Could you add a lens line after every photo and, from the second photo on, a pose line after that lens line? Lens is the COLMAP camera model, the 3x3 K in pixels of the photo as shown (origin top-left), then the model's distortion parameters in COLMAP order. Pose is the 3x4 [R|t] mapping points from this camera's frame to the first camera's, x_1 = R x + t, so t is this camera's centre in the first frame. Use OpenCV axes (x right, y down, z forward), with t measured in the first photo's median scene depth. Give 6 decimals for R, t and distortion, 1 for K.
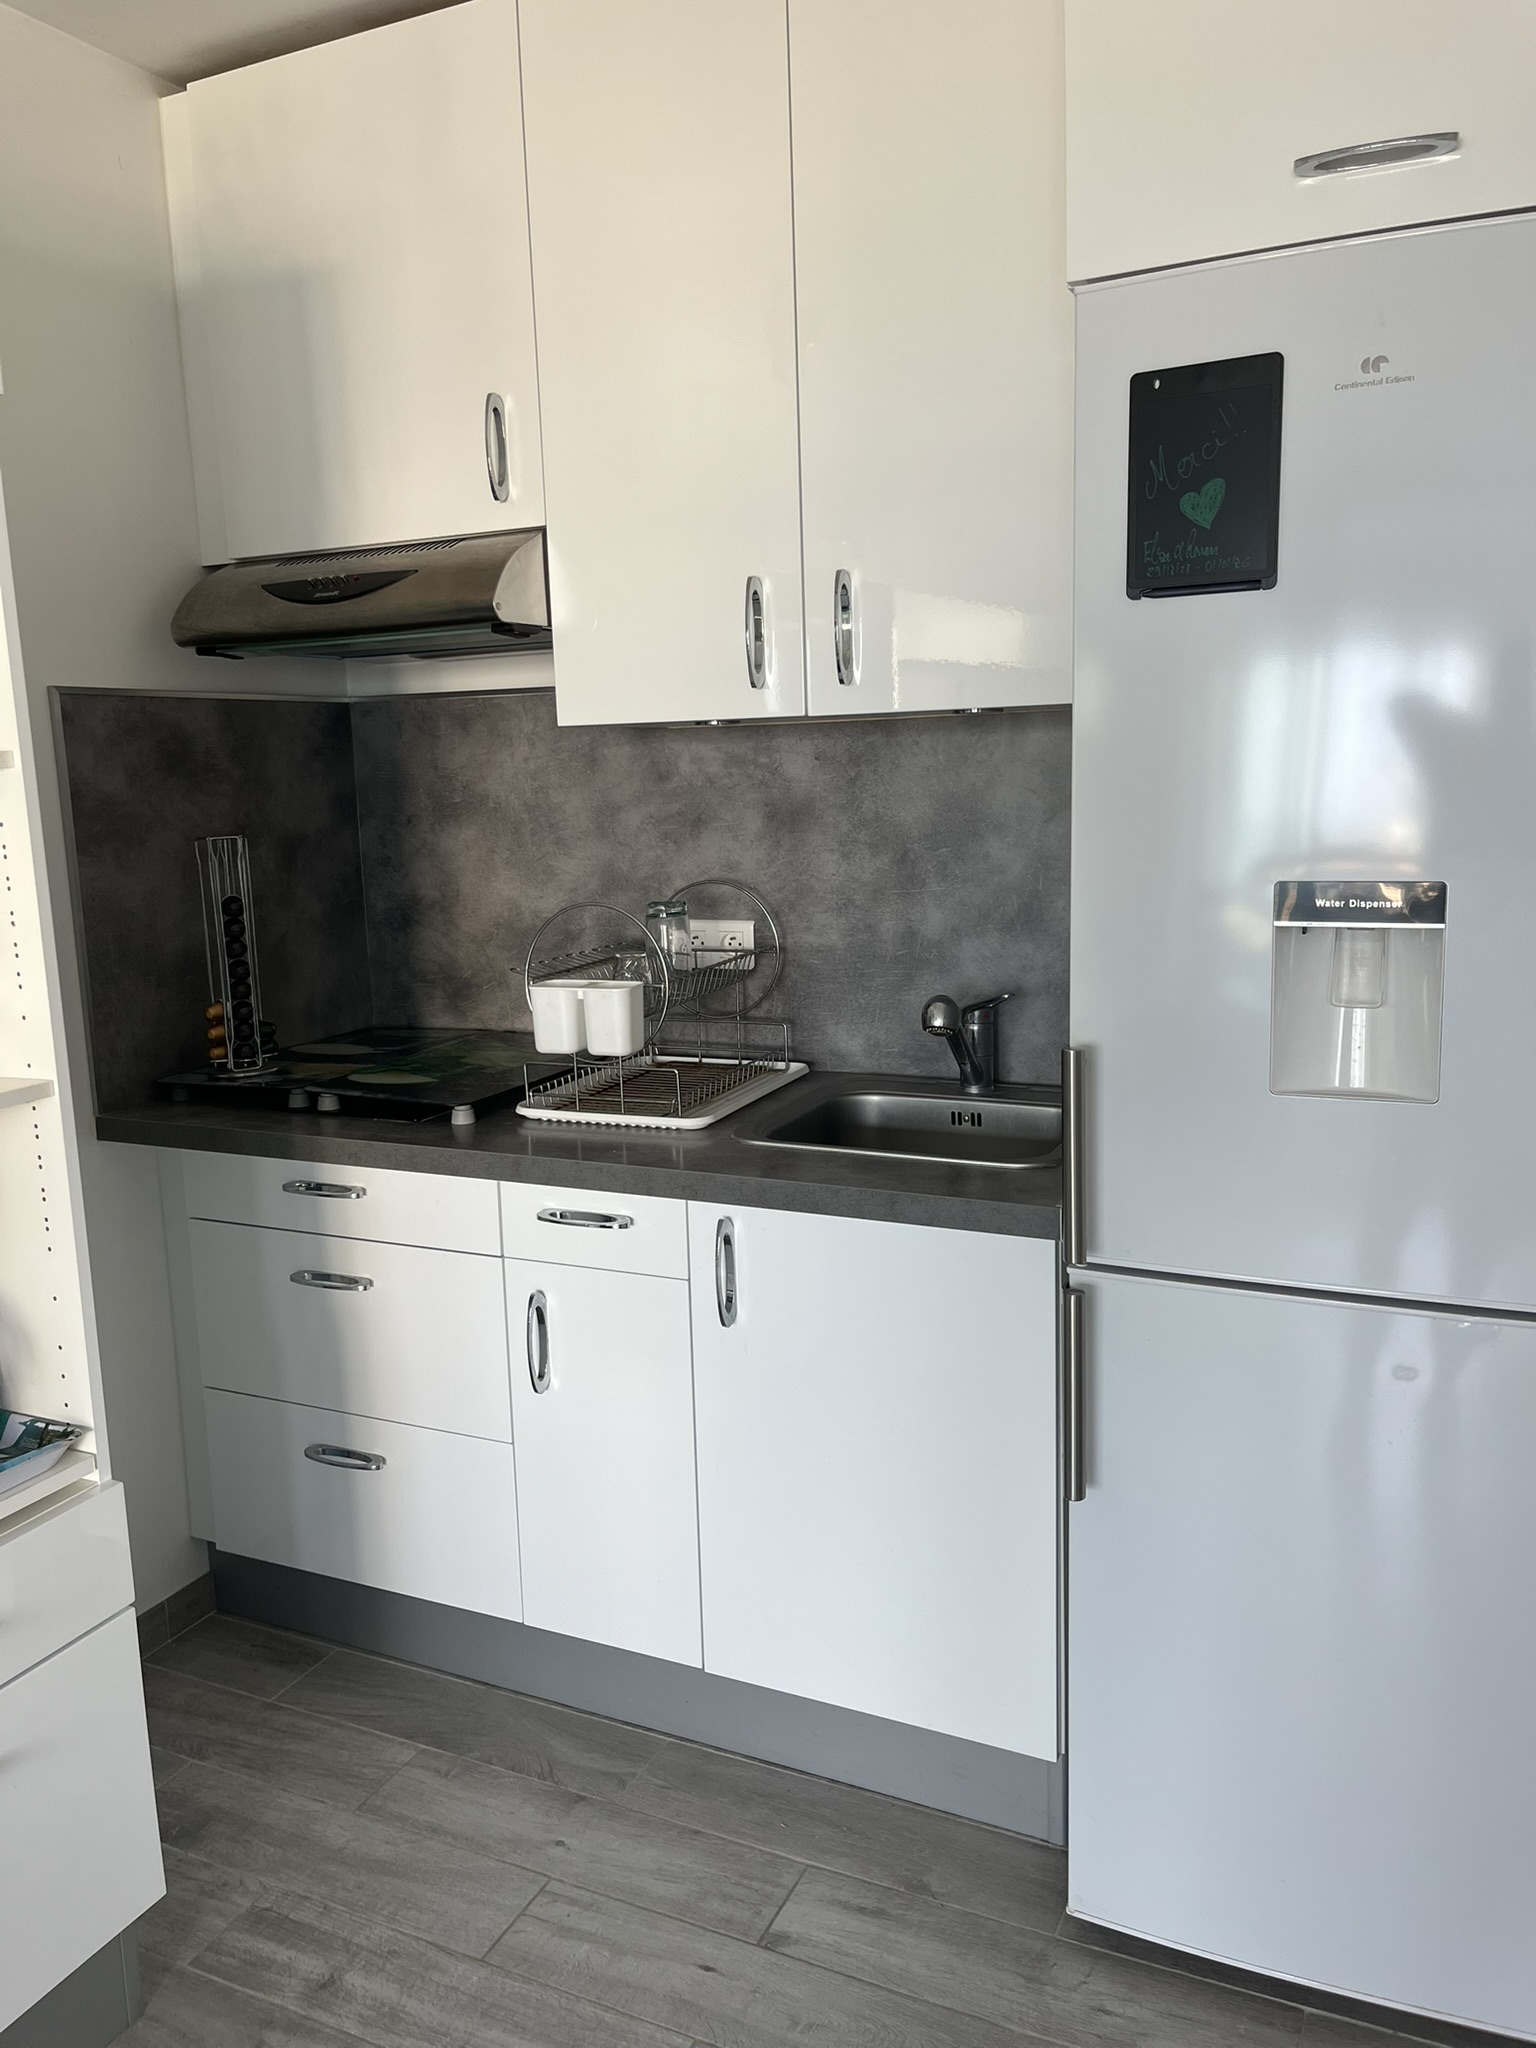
lens RADIAL K [[1585.9, 0, 768.0], [0, 1585.9, 1024.0], [0, 0, 1]] dist [0.056249, -0.001578]
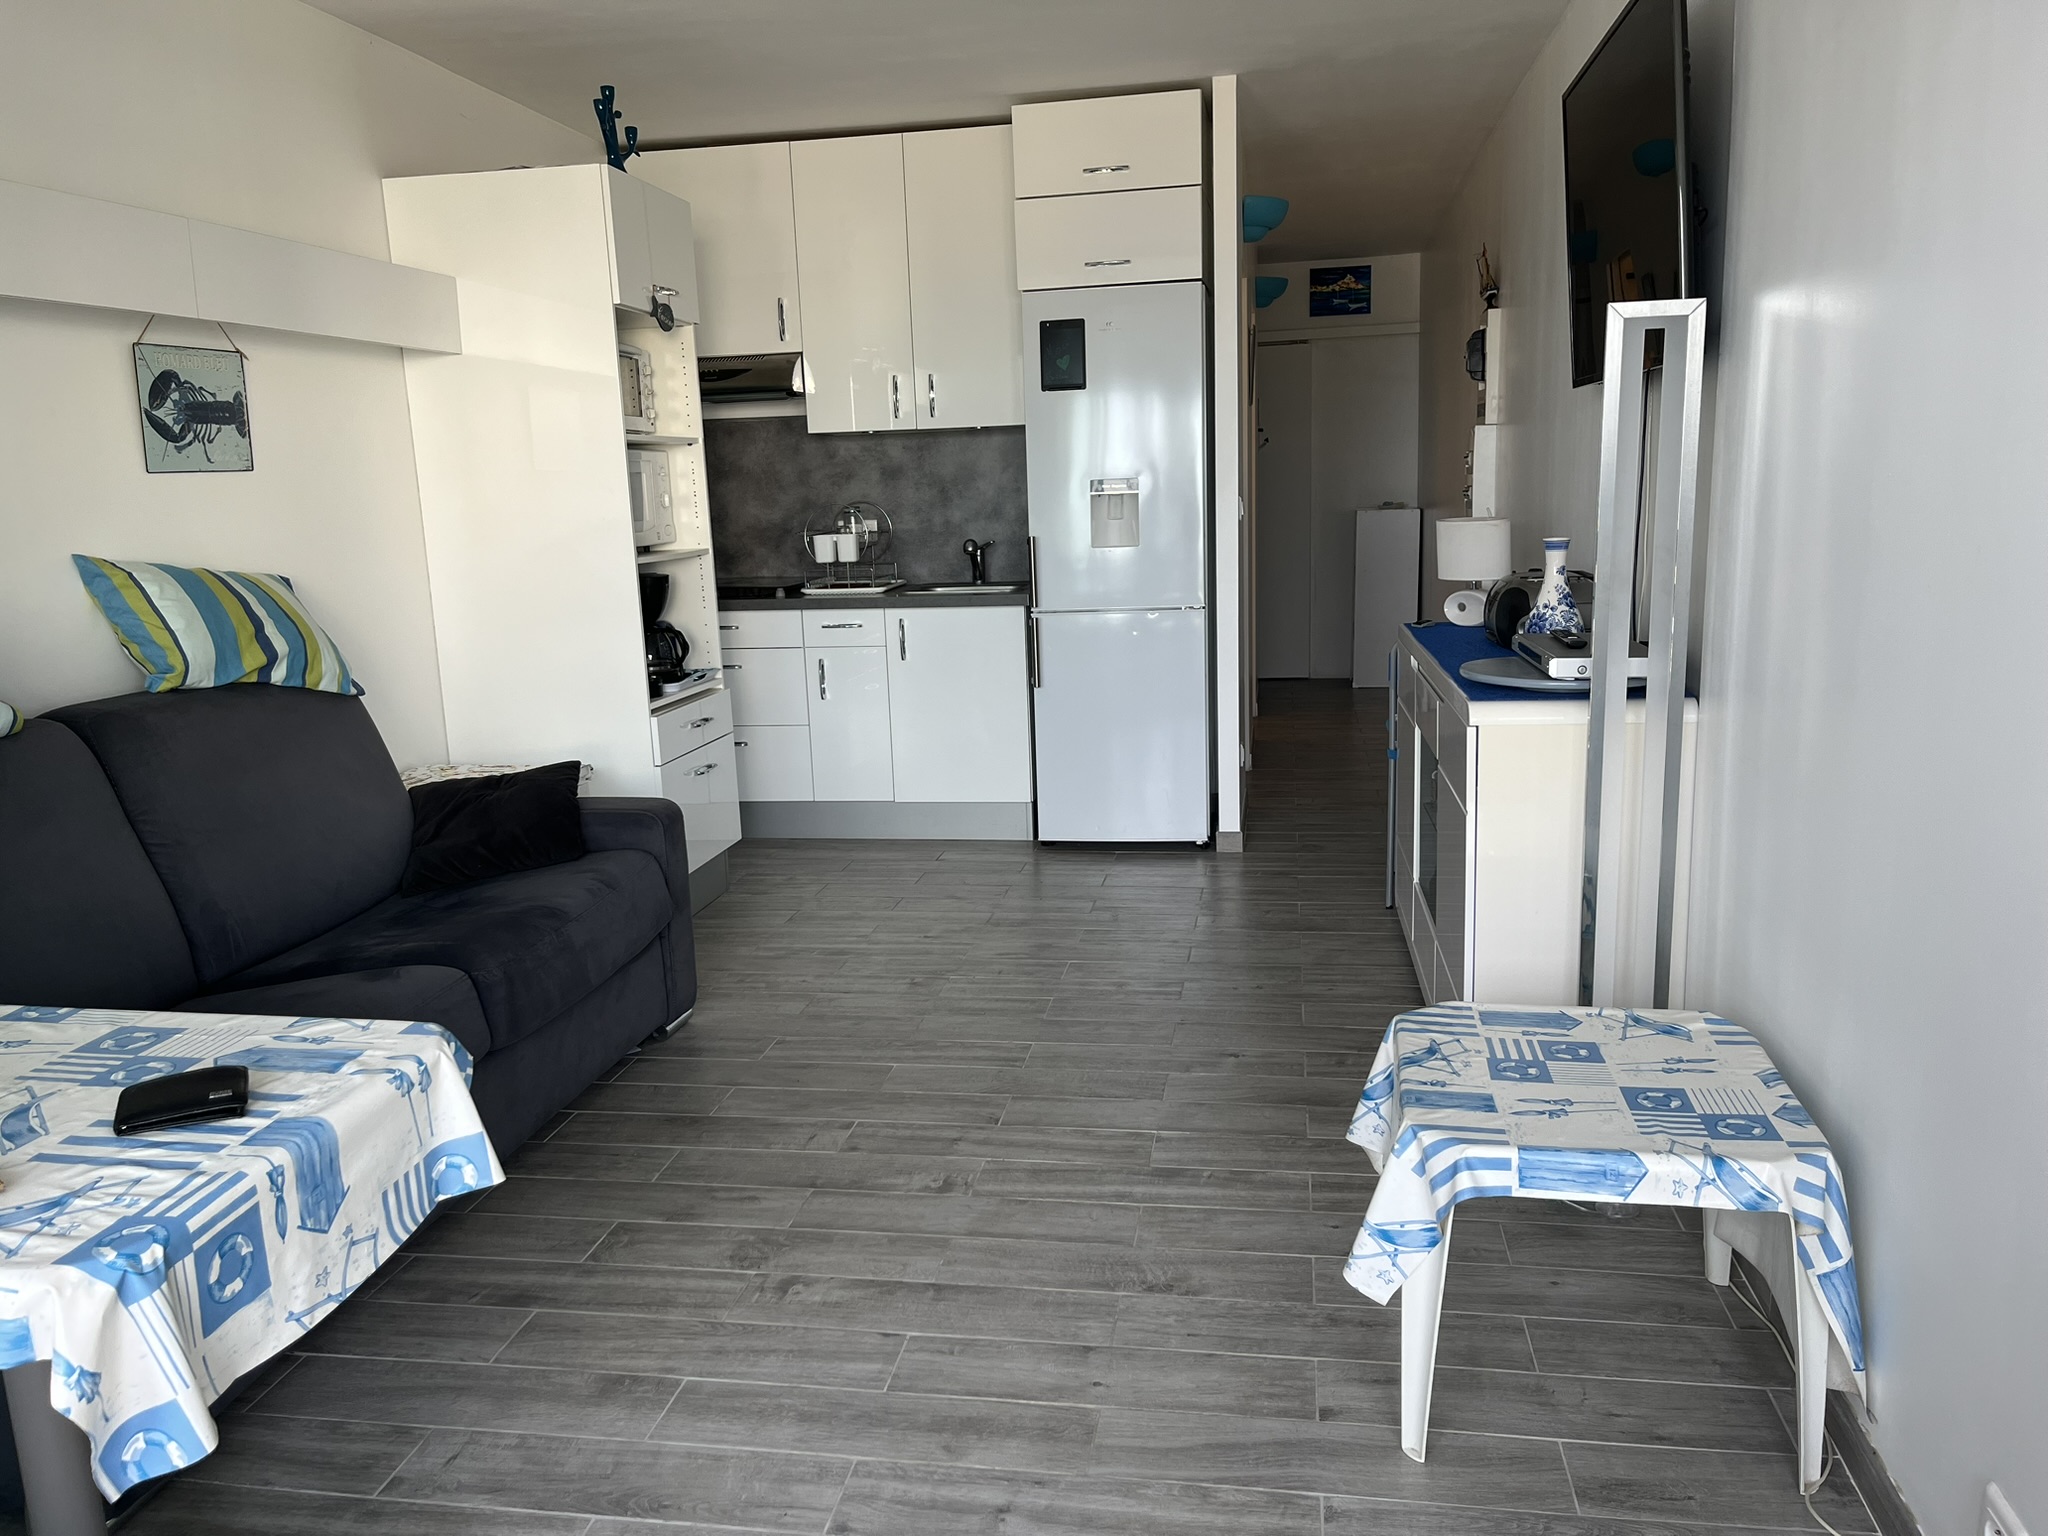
lens RADIAL K [[1585.9, 0, 1021.3], [0, 1585.9, 792.5], [0, 0, 1]] dist [0.056249, -0.001578]
pose [[0.965154, -0.055402, 0.255750, -0.474642], [0.048849, 0.998296, 0.031909, 0.303098], [-0.257083, -0.018304, 0.966216, -1.464066]]
